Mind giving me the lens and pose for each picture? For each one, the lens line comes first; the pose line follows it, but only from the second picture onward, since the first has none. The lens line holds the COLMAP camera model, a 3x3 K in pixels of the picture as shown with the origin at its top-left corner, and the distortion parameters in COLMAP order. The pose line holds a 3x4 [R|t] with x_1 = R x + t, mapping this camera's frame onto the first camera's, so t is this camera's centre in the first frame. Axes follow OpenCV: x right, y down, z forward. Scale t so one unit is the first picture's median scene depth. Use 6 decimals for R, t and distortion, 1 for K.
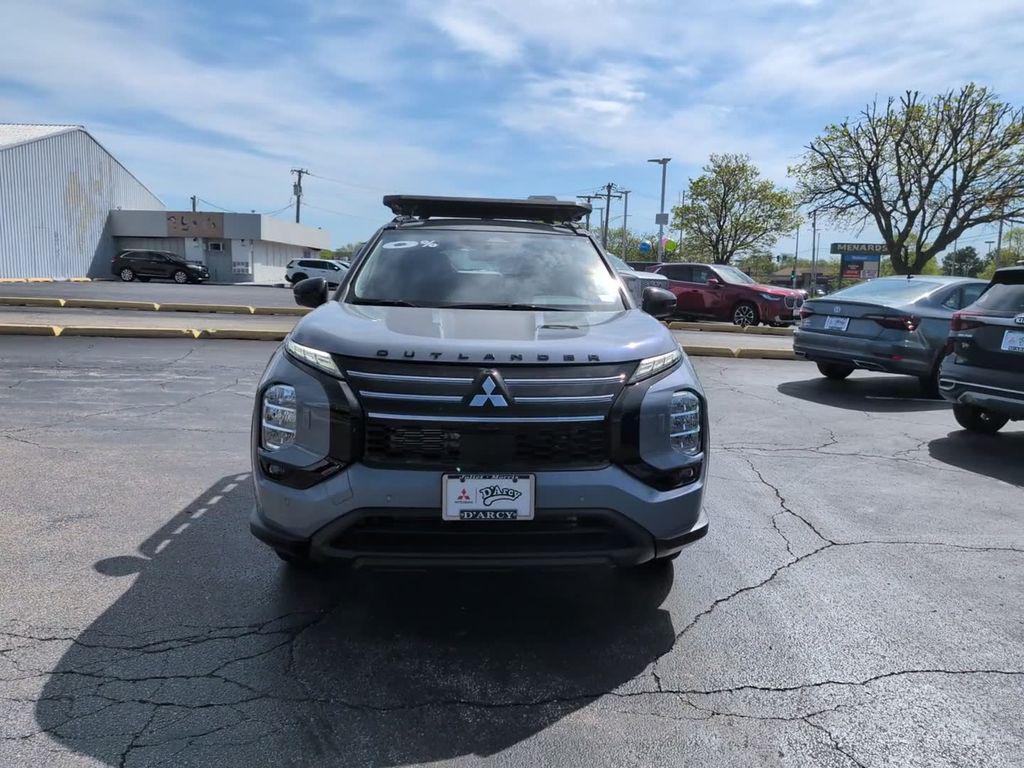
lens RADIAL K [[738.2, 0, 530.4], [0, 738.2, 373.4], [0, 0, 1]] dist [0.037868, -0.061187]
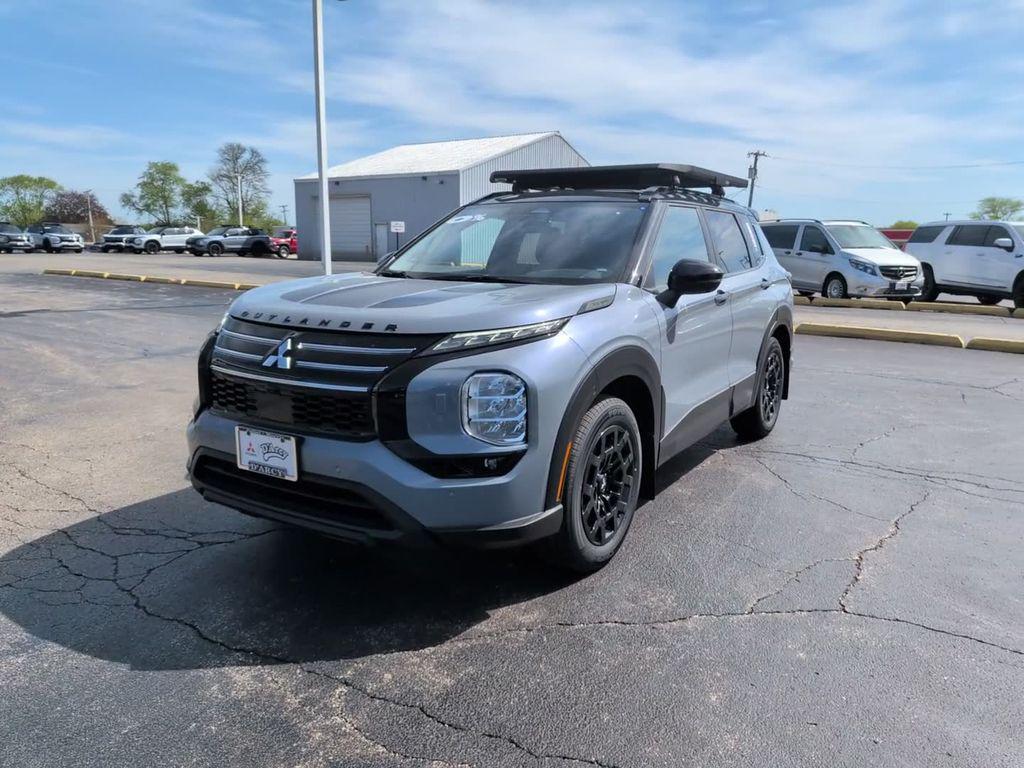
lens RADIAL K [[734.6, 0, 534.5], [0, 734.6, 378.6], [0, 0, 1]] dist [0.044185, -0.076674]
pose [[0.819107, 0.086442, -0.567091, 0.467579], [-0.070179, 0.996256, 0.050493, -0.010024], [0.569332, -0.001562, 0.822106, 0.194619]]
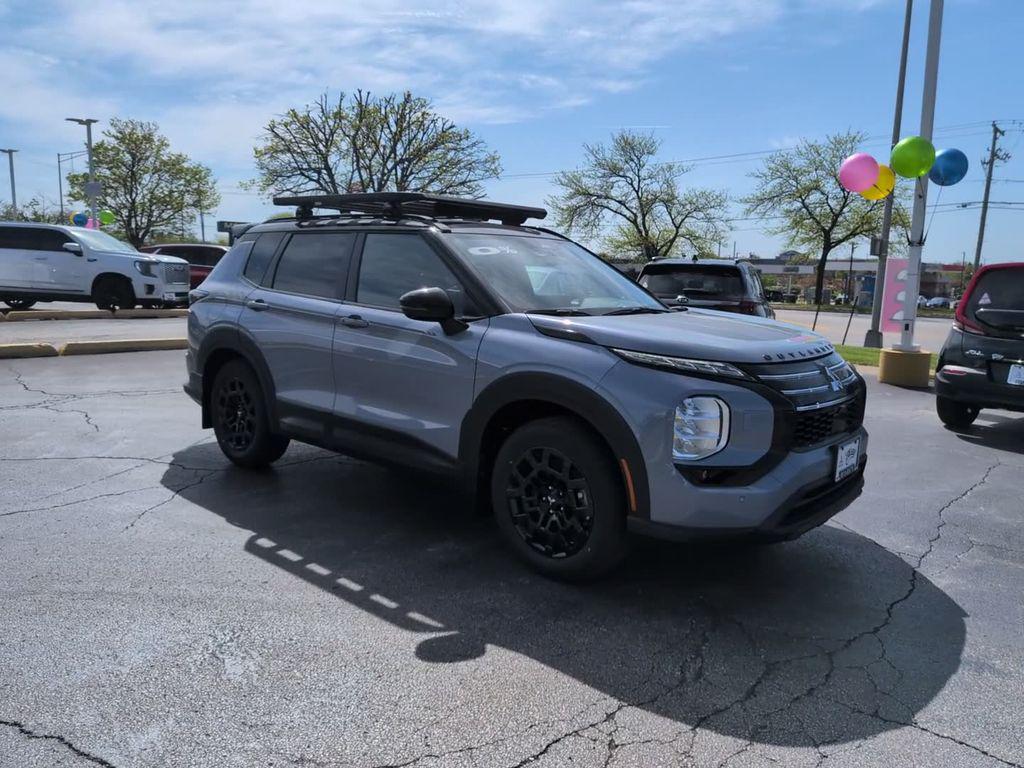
lens RADIAL K [[738.2, 0, 531.7], [0, 738.2, 374.3], [0, 0, 1]] dist [0.037868, -0.061187]
pose [[0.695536, -0.110943, 0.709874, -0.762467], [0.088775, 0.993706, 0.068319, -0.067917], [-0.712985, 0.015501, 0.701008, 0.258269]]
